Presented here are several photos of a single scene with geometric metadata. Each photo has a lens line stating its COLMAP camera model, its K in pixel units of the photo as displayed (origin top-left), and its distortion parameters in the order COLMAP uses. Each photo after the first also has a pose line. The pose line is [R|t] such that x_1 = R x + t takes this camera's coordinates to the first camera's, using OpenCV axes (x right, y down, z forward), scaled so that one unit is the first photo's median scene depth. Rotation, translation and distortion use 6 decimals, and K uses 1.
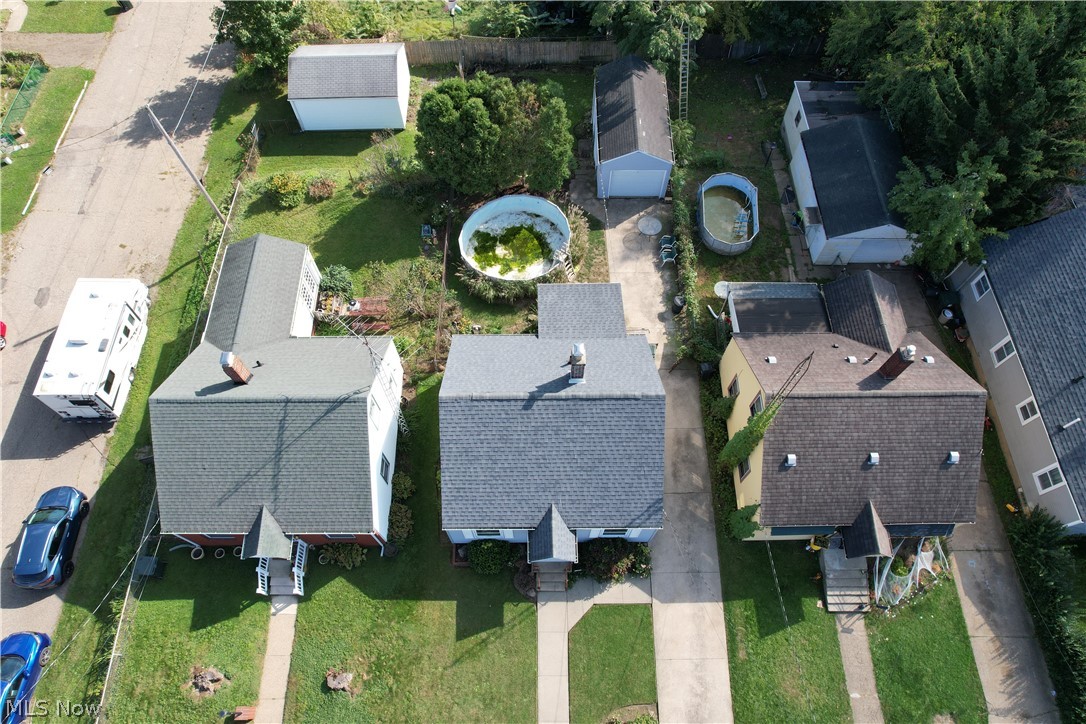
lens RADIAL K [[681.4, 0, 543.0], [0, 681.4, 362.0], [0, 0, 1]] dist [-0.040003, -0.000470]
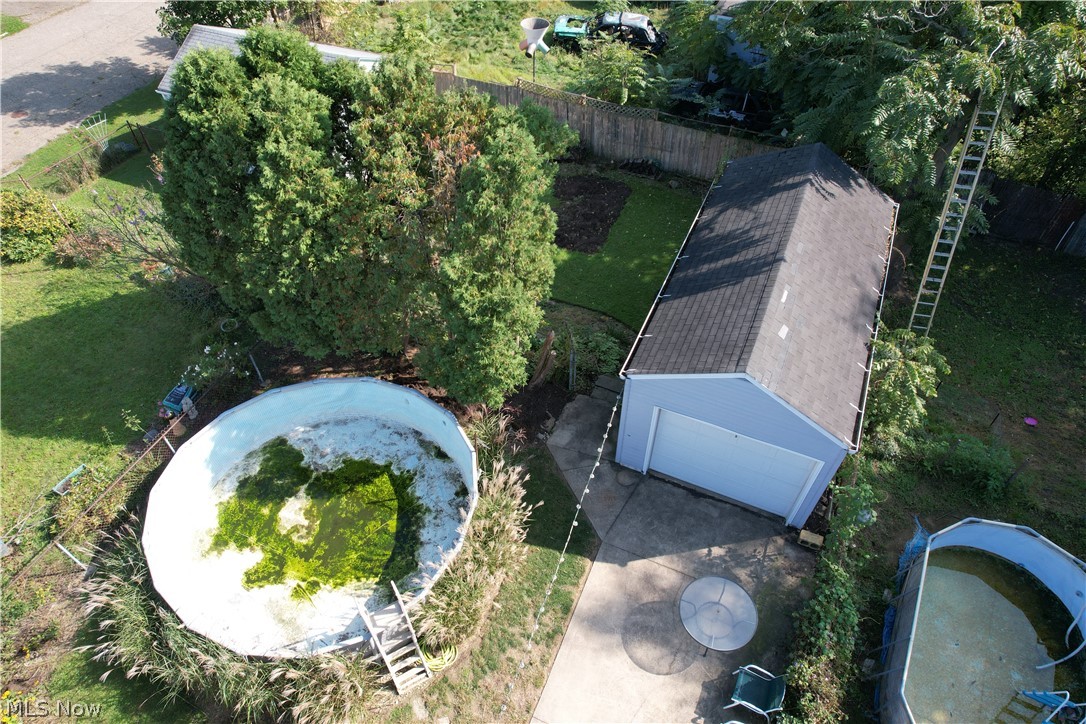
lens RADIAL K [[702.1, 0, 542.6], [0, 702.1, 356.9], [0, 0, 1]] dist [-0.081583, 0.075589]
pose [[0.914988, 0.302900, -0.266548, 0.129664], [-0.360855, 0.909866, -0.204764, -0.207173], [0.180500, 0.283542, 0.941819, 0.640578]]
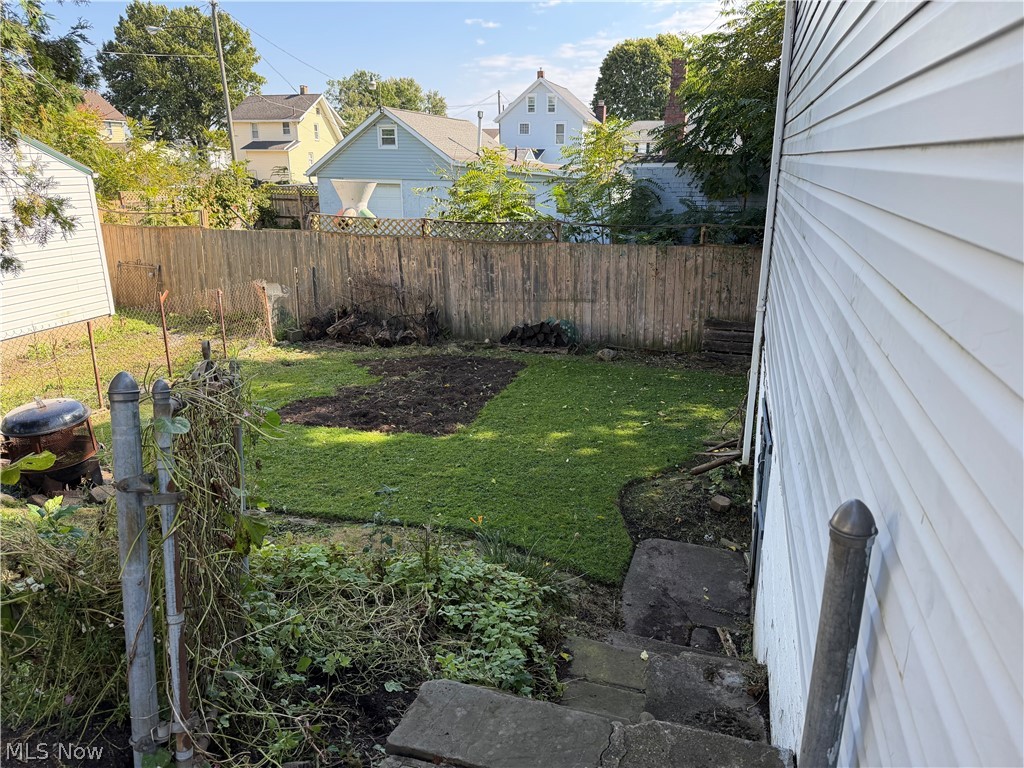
lens RADIAL K [[715.0, 0, 512.0], [0, 715.0, 384.0], [0, 0, 1]] dist [0.003671, 0.000335]
pose [[0.956454, 0.090926, -0.277358, 0.073966], [-0.261886, 0.686918, -0.677908, -0.274060], [0.128883, 0.721024, 0.680818, 0.991096]]
